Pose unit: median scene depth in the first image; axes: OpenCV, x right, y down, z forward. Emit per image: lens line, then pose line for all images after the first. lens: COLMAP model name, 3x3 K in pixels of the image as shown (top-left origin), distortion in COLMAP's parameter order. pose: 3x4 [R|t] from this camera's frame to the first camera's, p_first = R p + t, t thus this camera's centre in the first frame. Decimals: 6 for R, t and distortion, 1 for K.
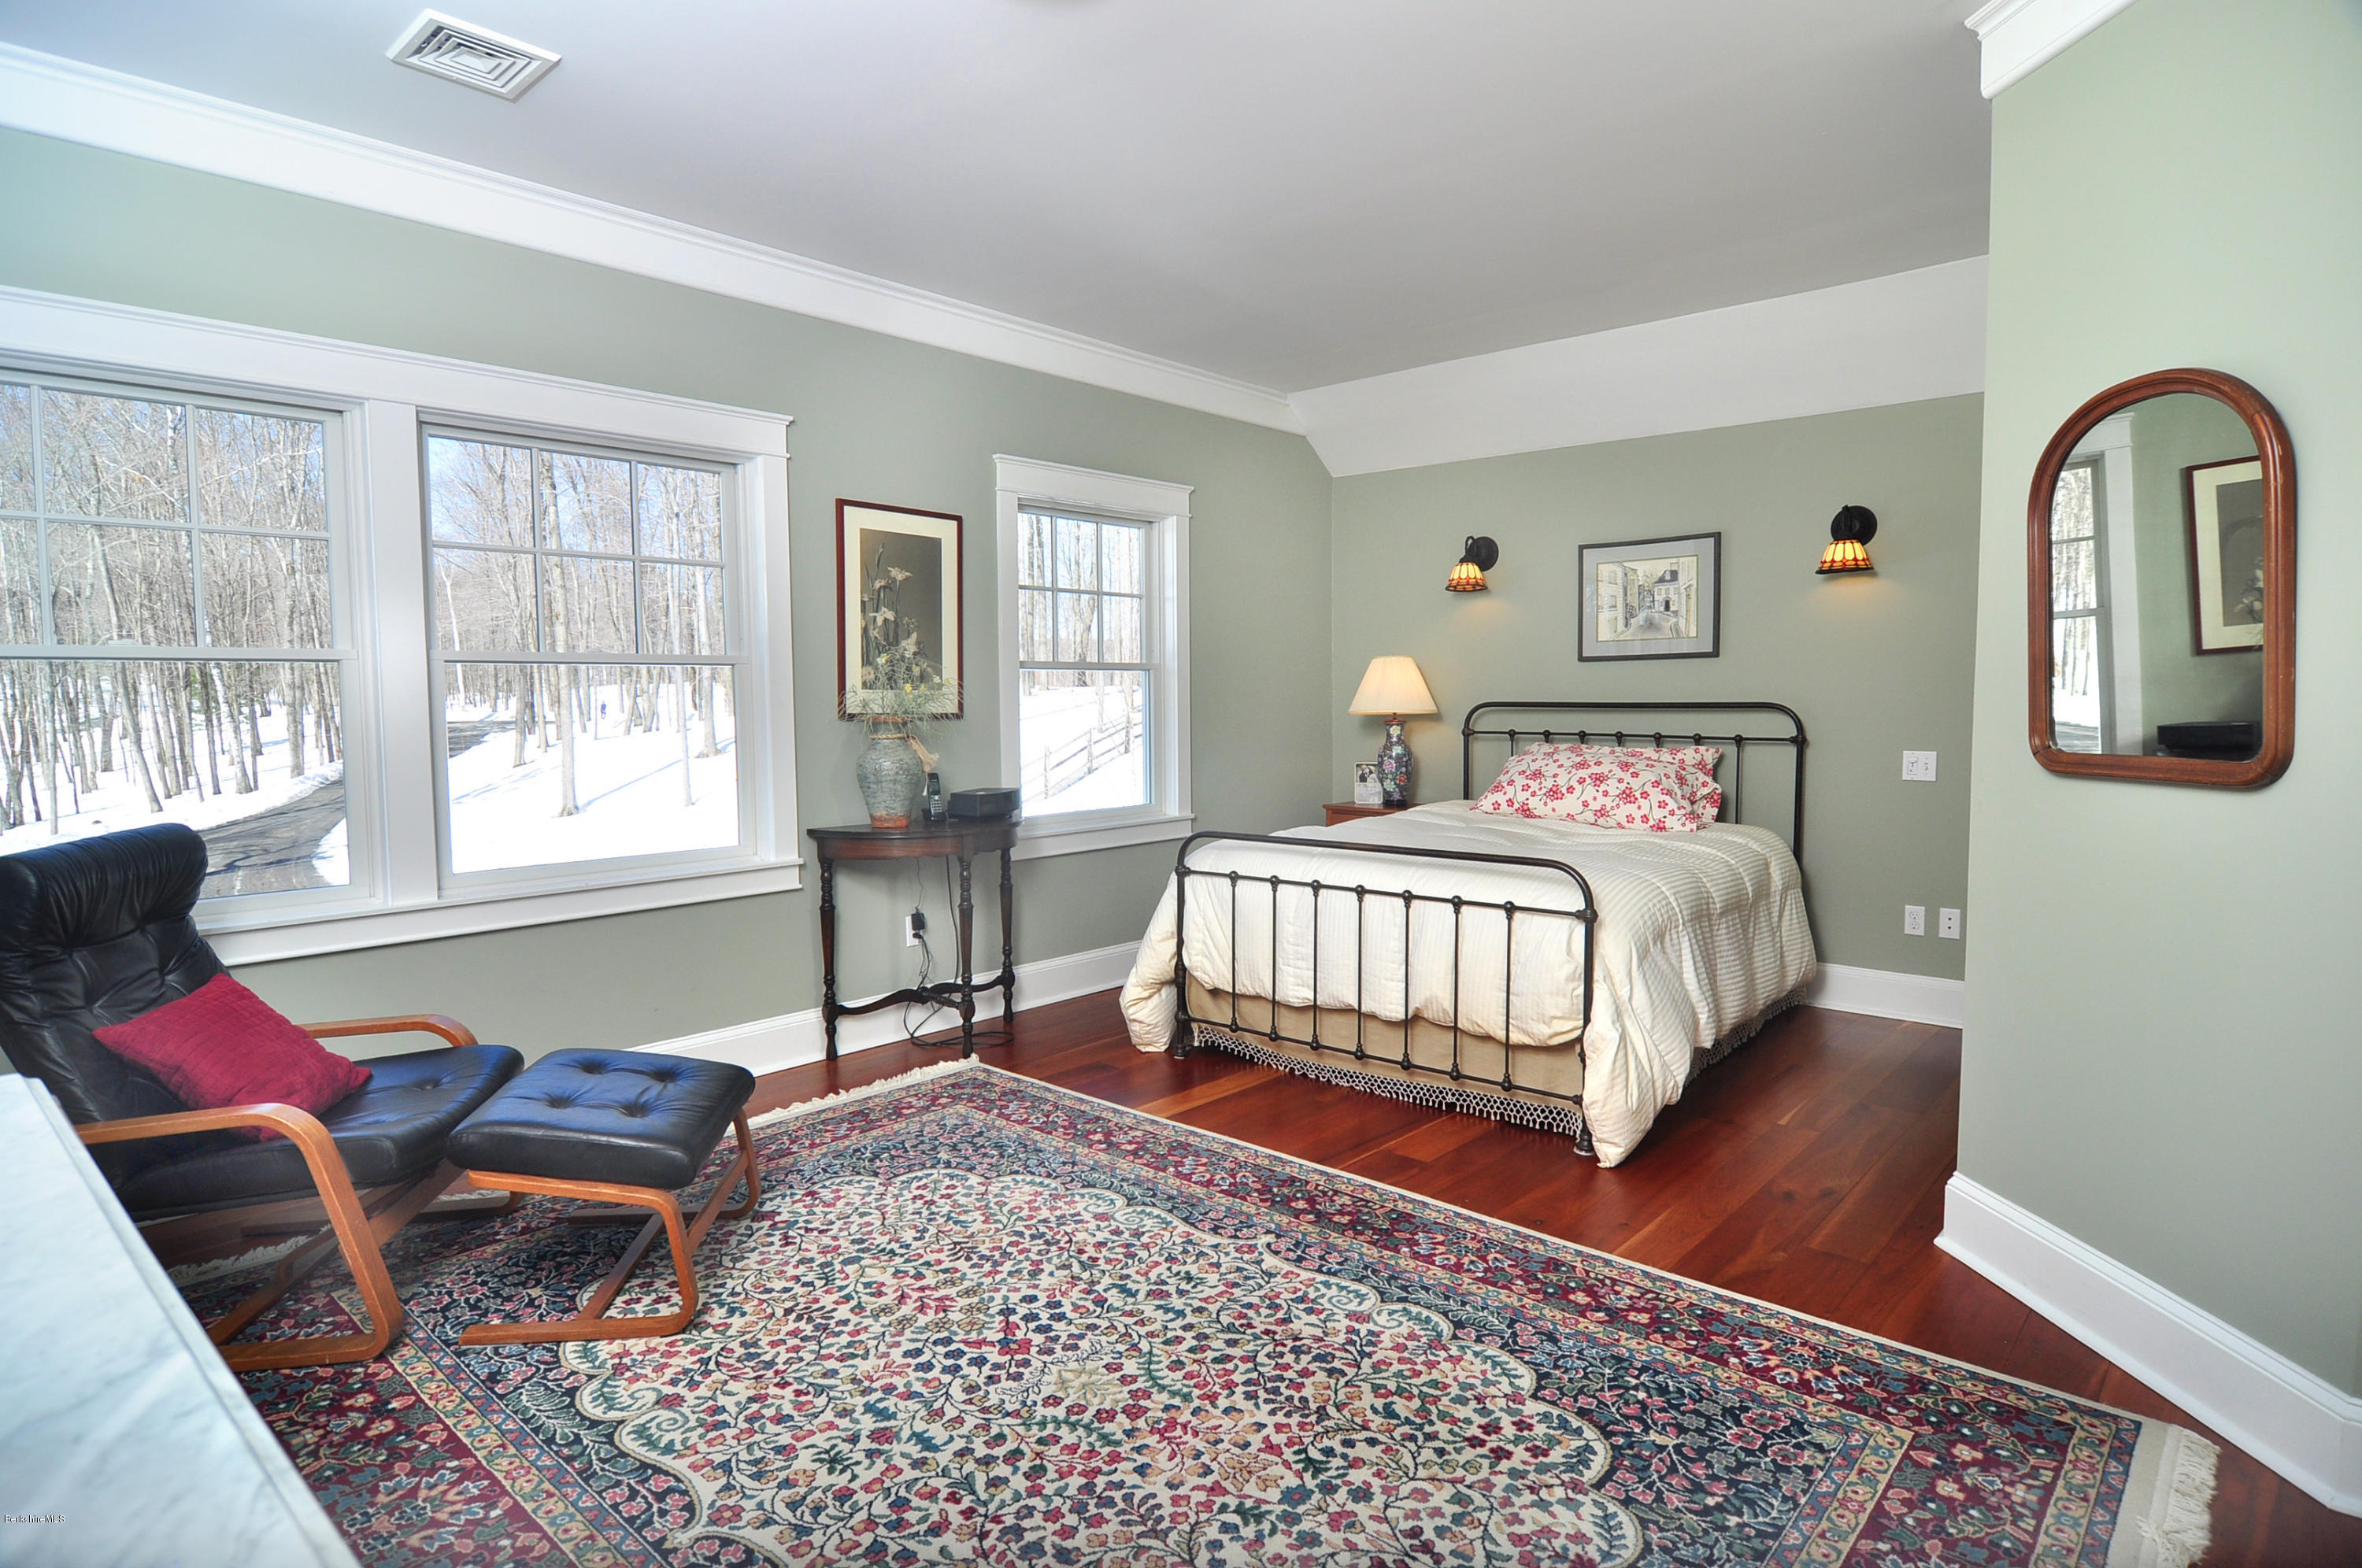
lens RADIAL K [[1280.2, 0, 1181.1], [0, 1280.2, 783.7], [0, 0, 1]] dist [-0.019155, -0.000930]
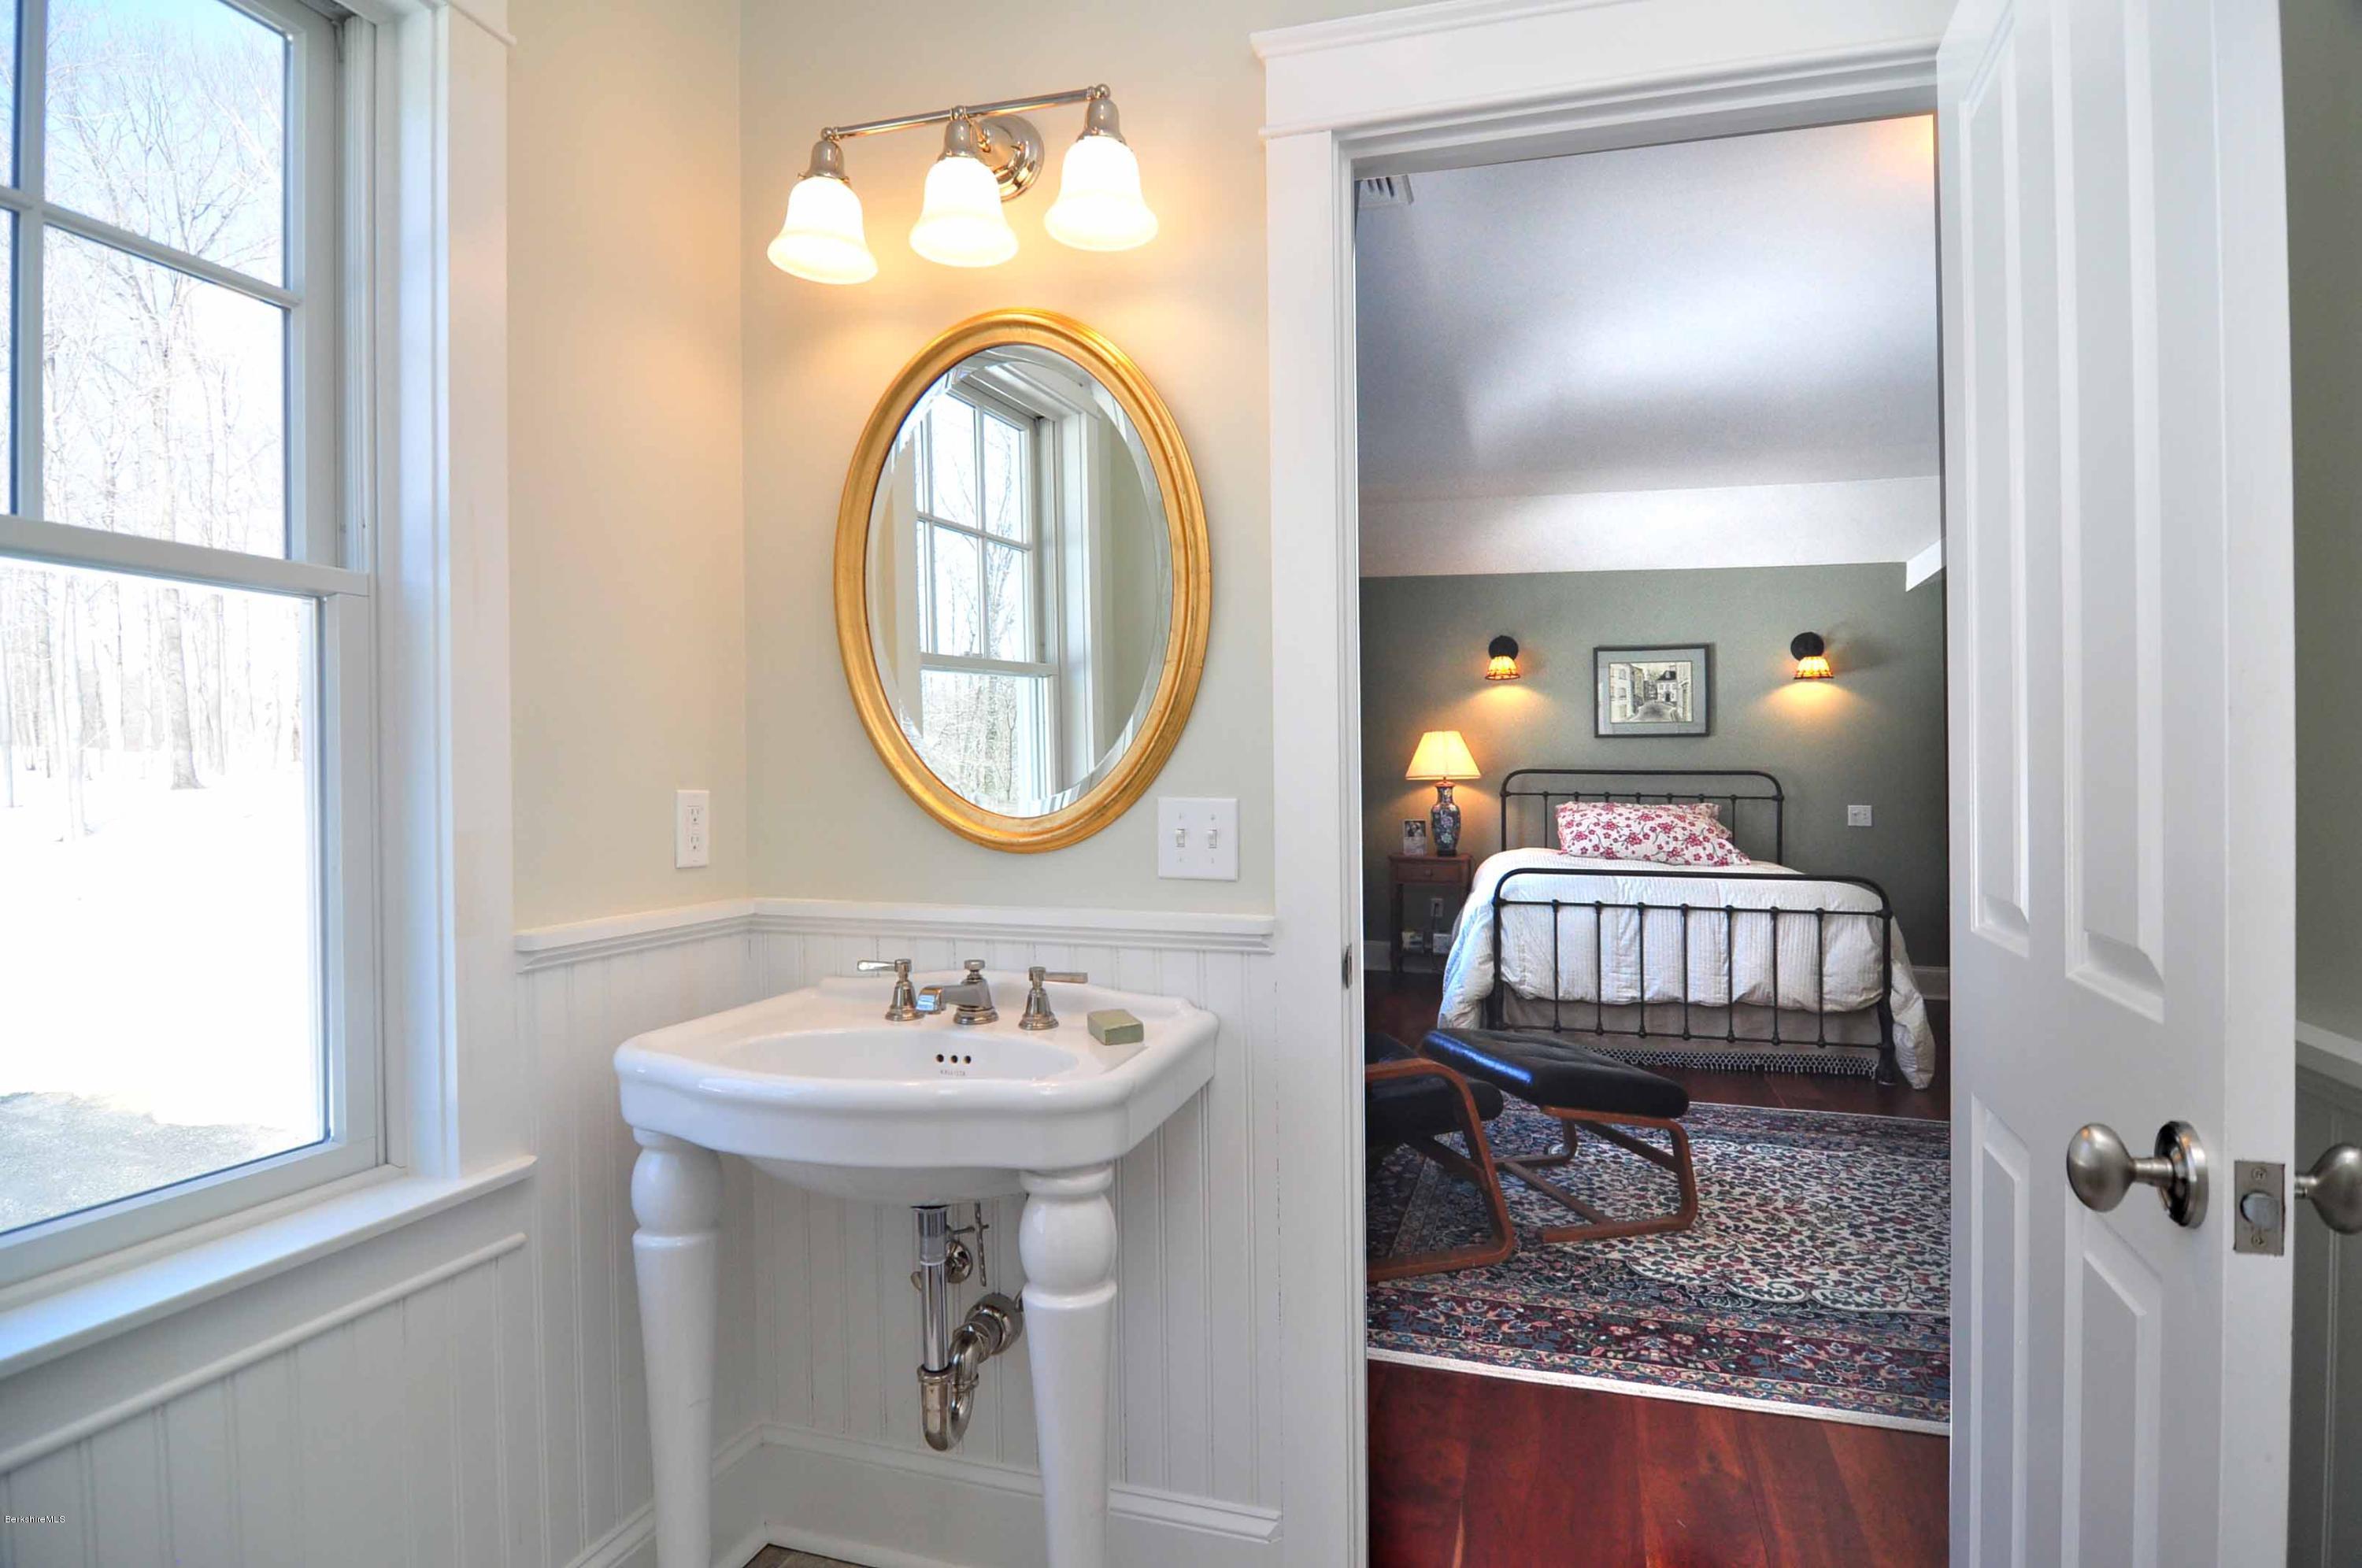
lens RADIAL K [[1280.2, 0, 1170.9], [0, 1280.2, 782.9], [0, 0, 1]] dist [-0.019155, -0.000930]
pose [[0.906362, 0.007851, 0.422428, -0.931935], [0.016464, 0.998412, -0.053883, 0.016993], [-0.422180, 0.055793, 0.904793, 0.036296]]
